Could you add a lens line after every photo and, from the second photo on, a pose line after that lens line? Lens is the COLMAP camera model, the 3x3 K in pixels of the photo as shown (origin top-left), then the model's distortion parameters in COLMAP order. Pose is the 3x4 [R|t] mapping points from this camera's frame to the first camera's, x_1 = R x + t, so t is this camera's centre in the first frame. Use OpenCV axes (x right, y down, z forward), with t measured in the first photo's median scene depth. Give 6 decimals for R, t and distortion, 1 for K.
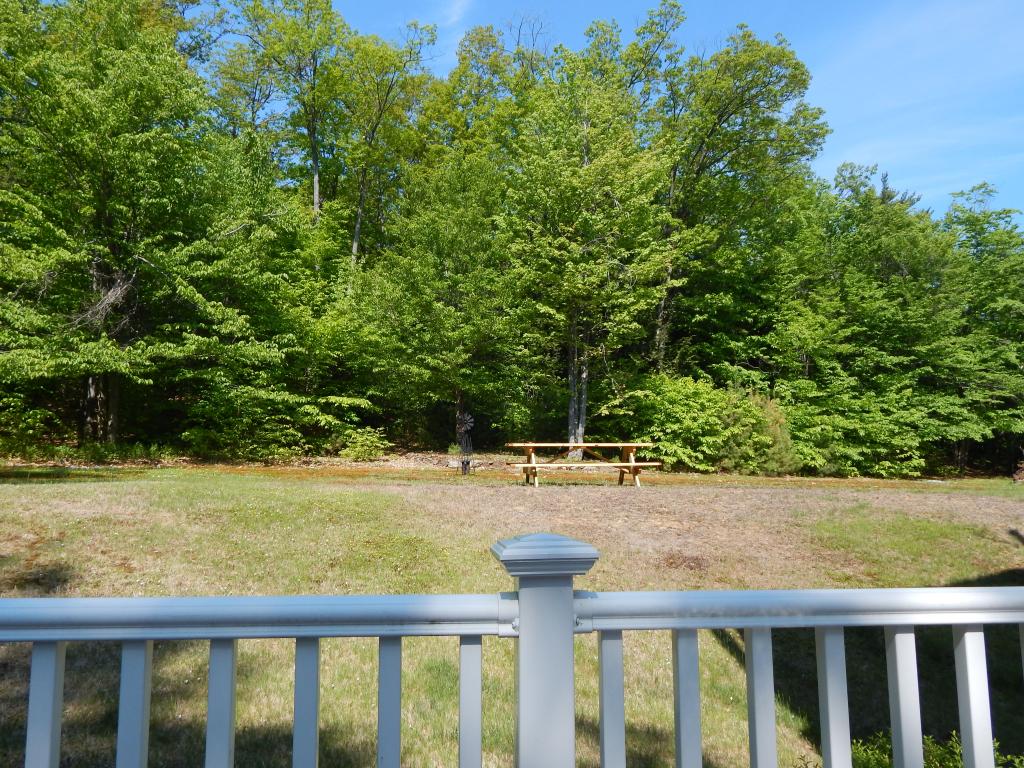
lens RADIAL K [[758.6, 0, 512.5], [0, 758.6, 381.5], [0, 0, 1]] dist [0.024490, -0.026202]
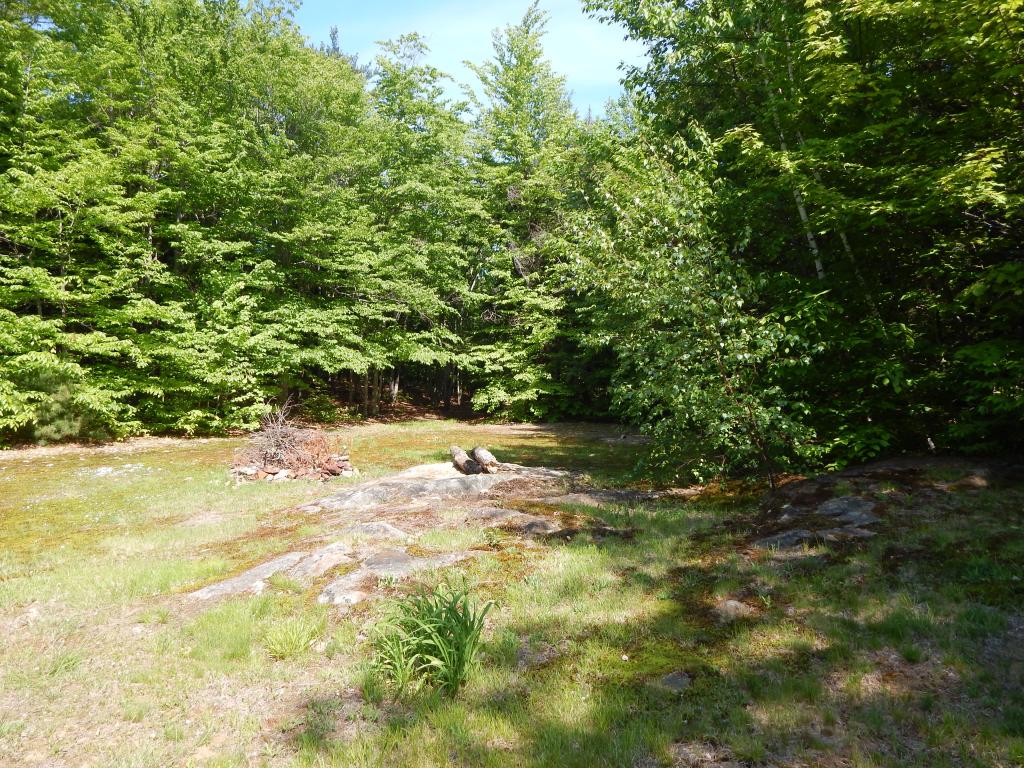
lens RADIAL K [[758.6, 0, 513.4], [0, 758.6, 385.2], [0, 0, 1]] dist [0.024490, -0.026202]
pose [[0.851248, -0.013971, 0.524578, 0.798476], [-0.042384, 0.994549, 0.095265, 0.032604], [-0.523049, -0.103328, 0.846016, 0.719242]]
